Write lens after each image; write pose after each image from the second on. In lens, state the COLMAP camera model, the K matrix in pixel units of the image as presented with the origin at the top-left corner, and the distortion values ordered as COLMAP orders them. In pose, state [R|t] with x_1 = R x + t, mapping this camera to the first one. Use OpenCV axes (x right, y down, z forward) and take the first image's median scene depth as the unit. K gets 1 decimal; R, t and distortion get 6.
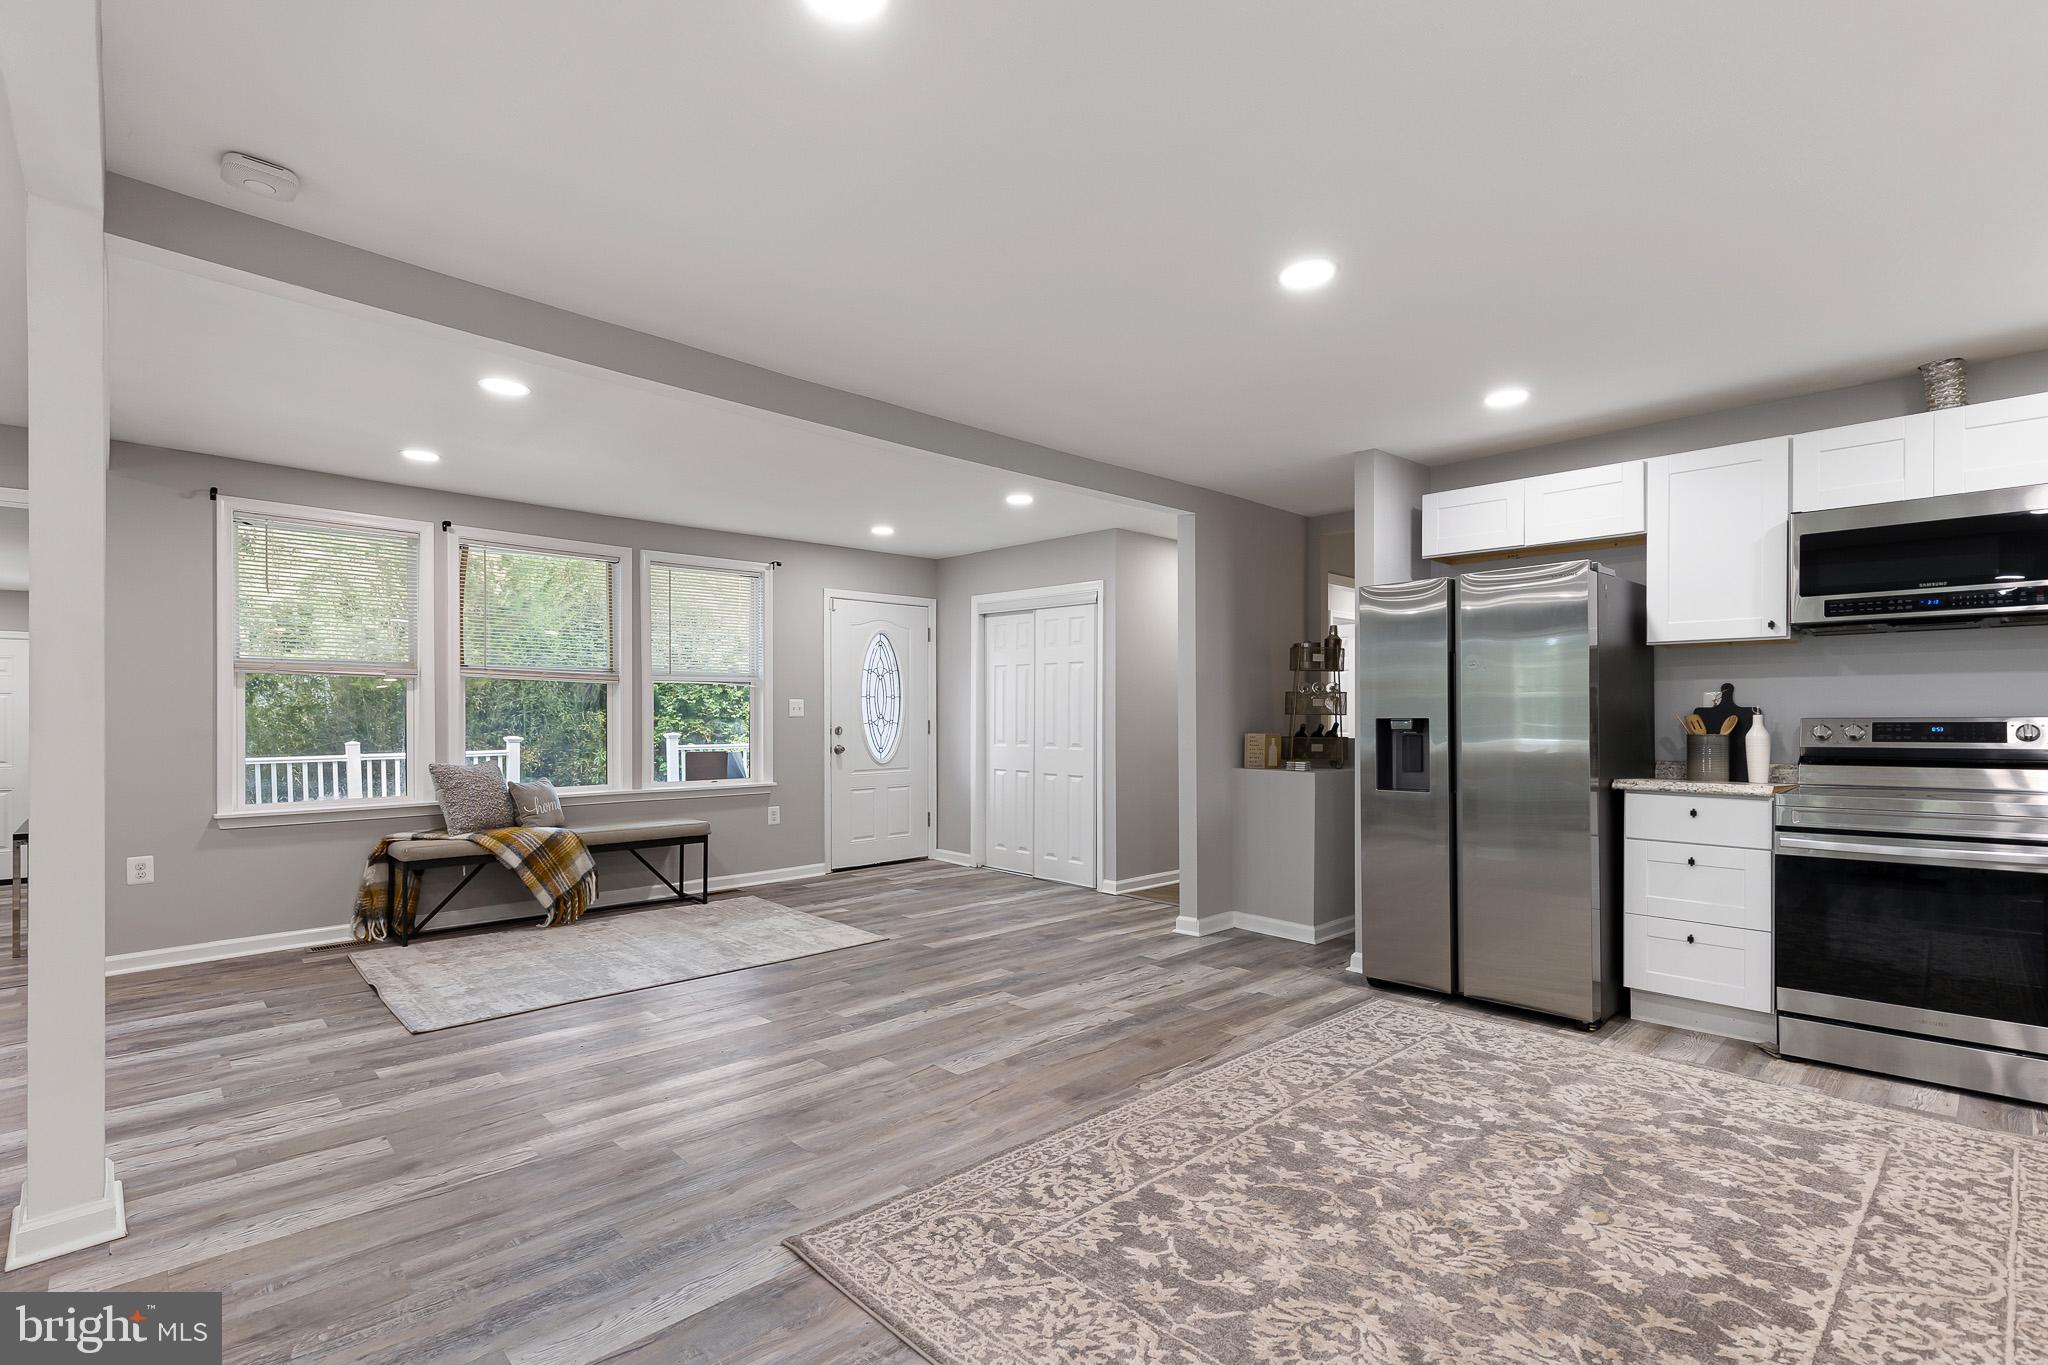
lens RADIAL K [[942.1, 0, 1019.9], [0, 942.1, 713.6], [0, 0, 1]] dist [0.006648, -0.000034]
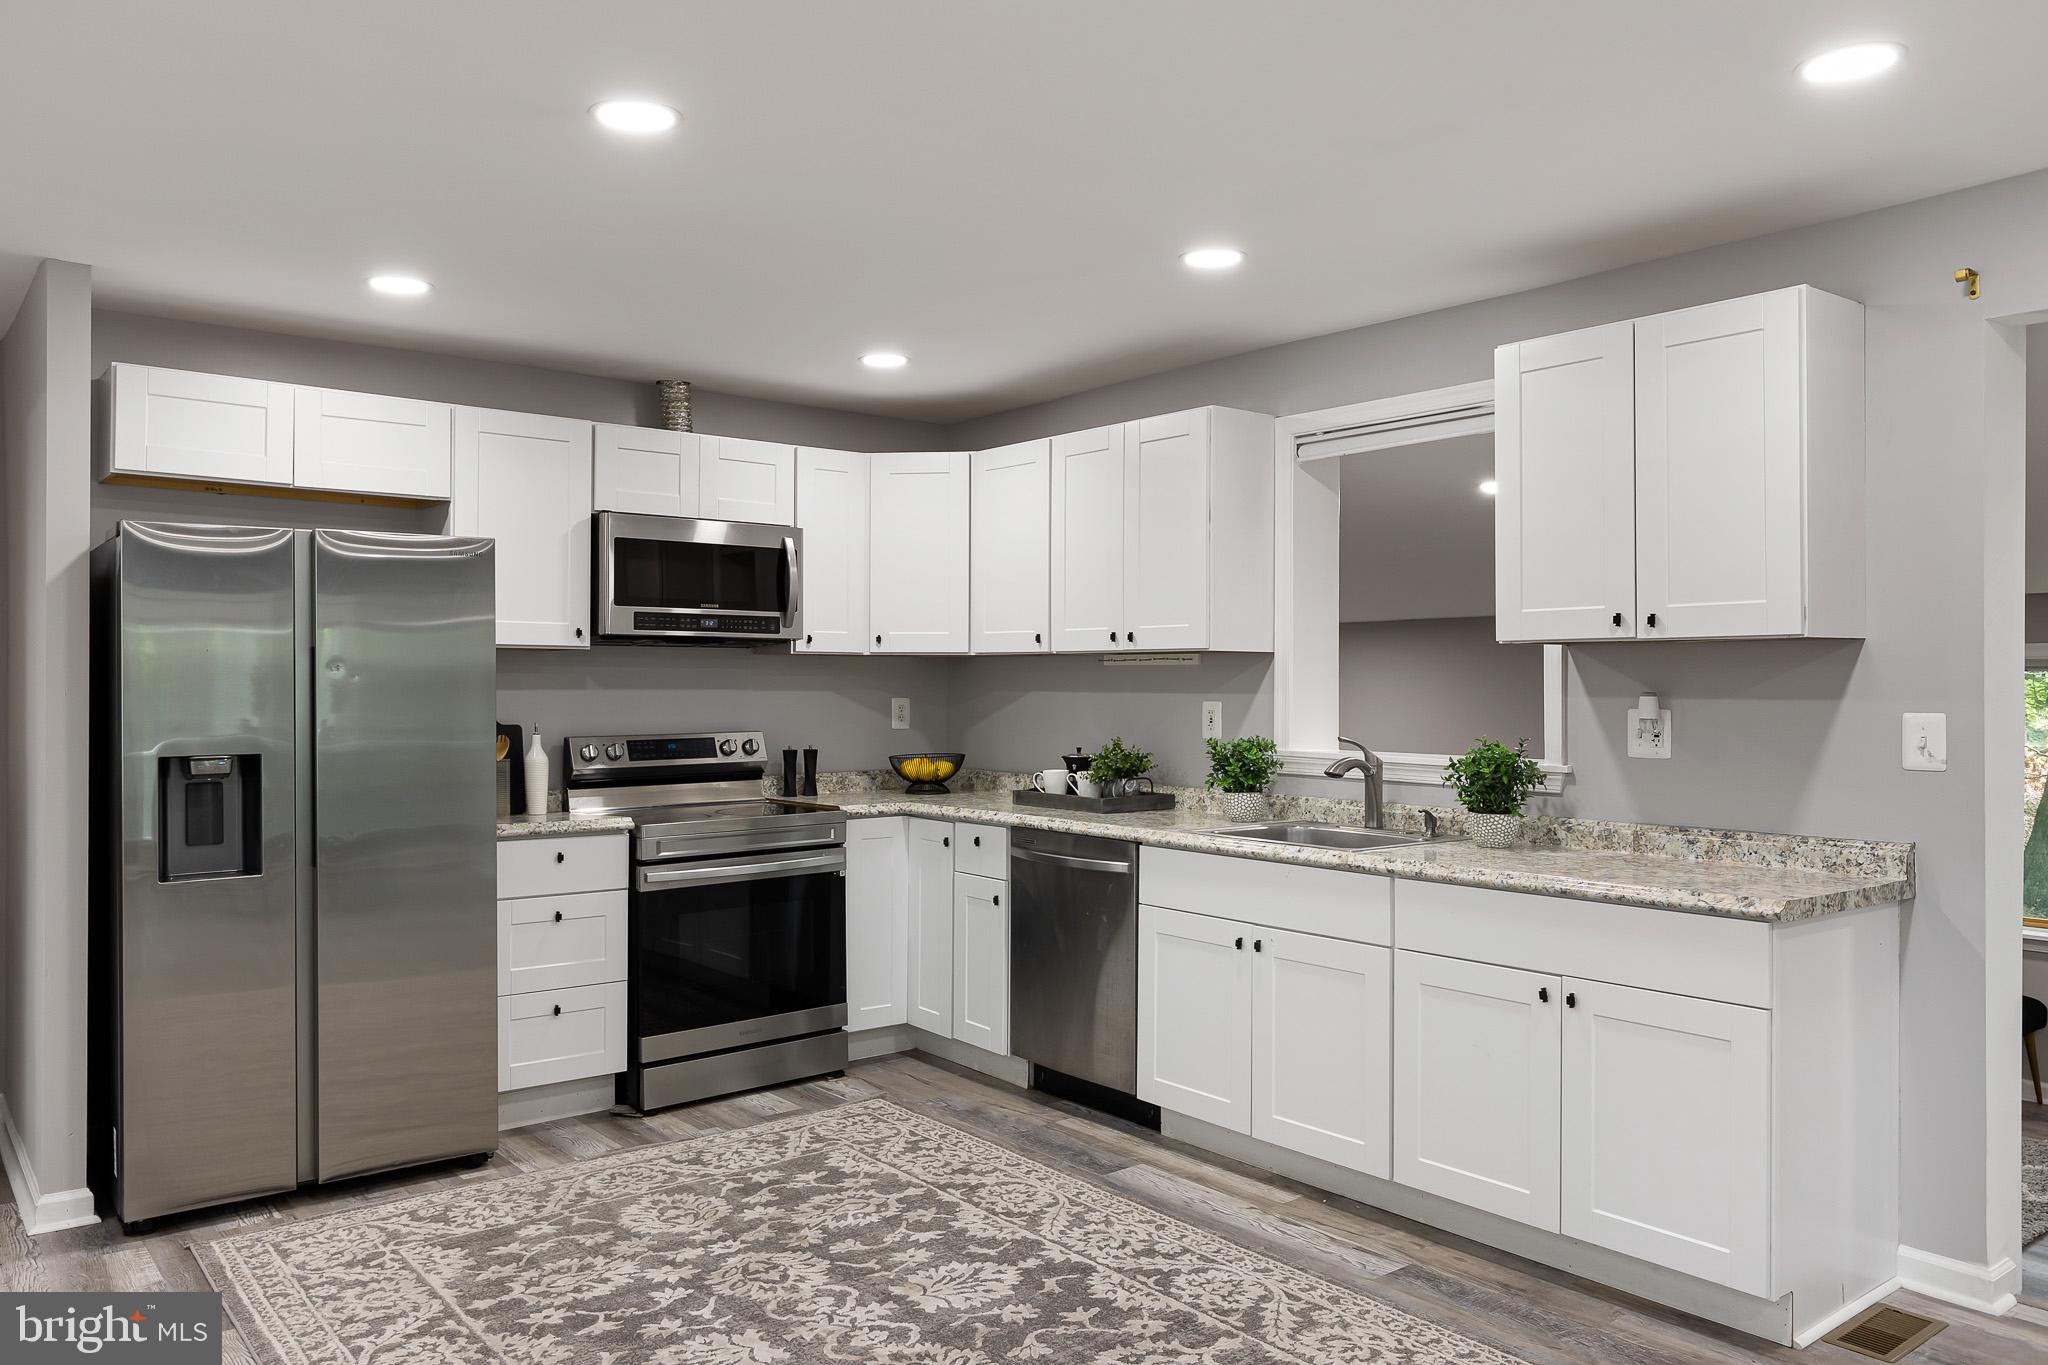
lens RADIAL K [[1477.9, 0, 1019.2], [0, 1477.9, 684.0], [0, 0, 1]] dist [0.007505, -0.004935]
pose [[0.097762, 0.004656, 0.995199, -0.582653], [-0.001399, 0.999989, -0.004541, -0.044875], [-0.995209, -0.000948, 0.097768, 0.510636]]
